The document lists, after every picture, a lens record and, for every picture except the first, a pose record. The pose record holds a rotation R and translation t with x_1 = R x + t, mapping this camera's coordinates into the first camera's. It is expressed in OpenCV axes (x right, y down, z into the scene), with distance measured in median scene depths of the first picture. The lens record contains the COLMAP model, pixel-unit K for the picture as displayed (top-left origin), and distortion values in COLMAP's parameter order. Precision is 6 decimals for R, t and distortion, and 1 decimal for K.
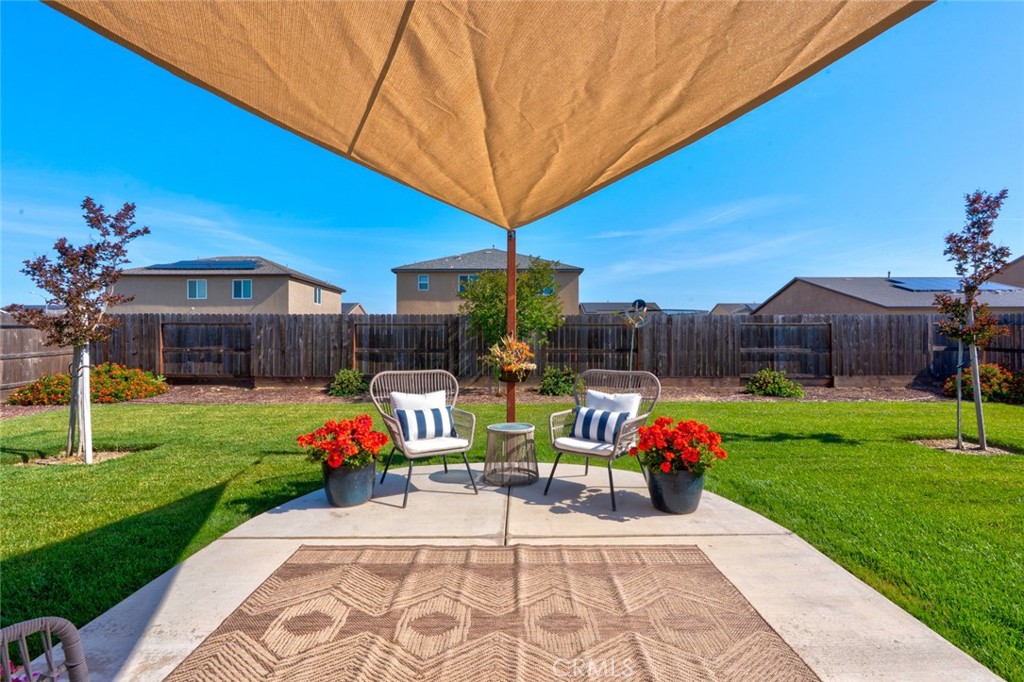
lens RADIAL K [[460.4, 0, 513.6], [0, 460.4, 341.9], [0, 0, 1]] dist [-0.003954, -0.000691]
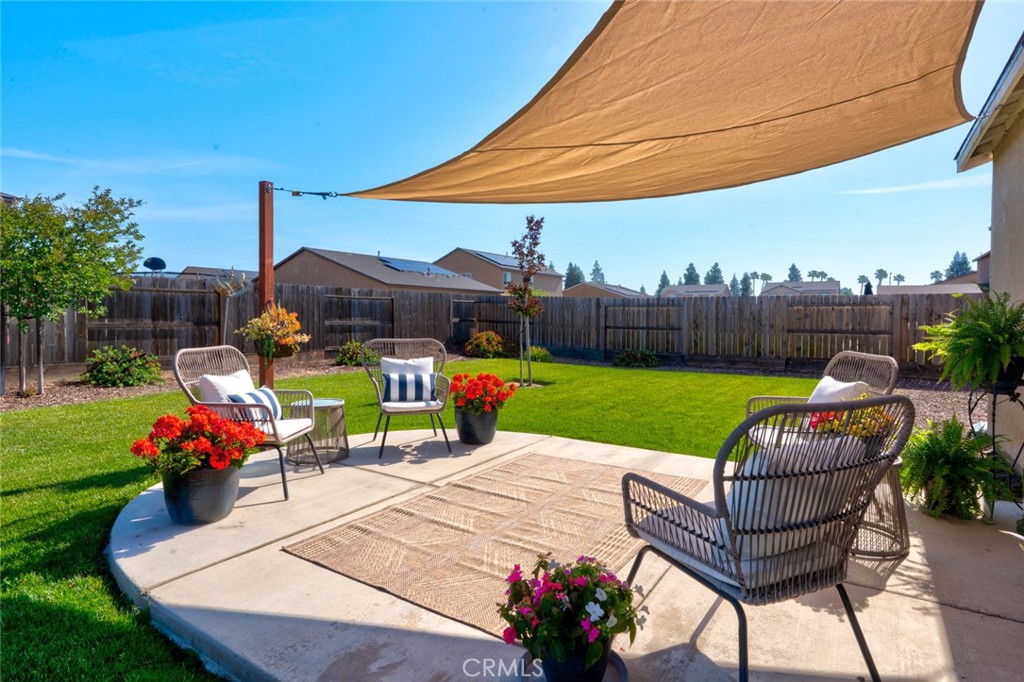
lens RADIAL K [[543.1, 0, 513.5], [0, 543.1, 336.8], [0, 0, 1]] dist [-0.015179, 0.000036]
pose [[0.556595, -0.027779, 0.830319, -0.274844], [-0.006453, 0.999266, 0.037757, 0.002434], [-0.830759, -0.026374, 0.556007, 0.024265]]
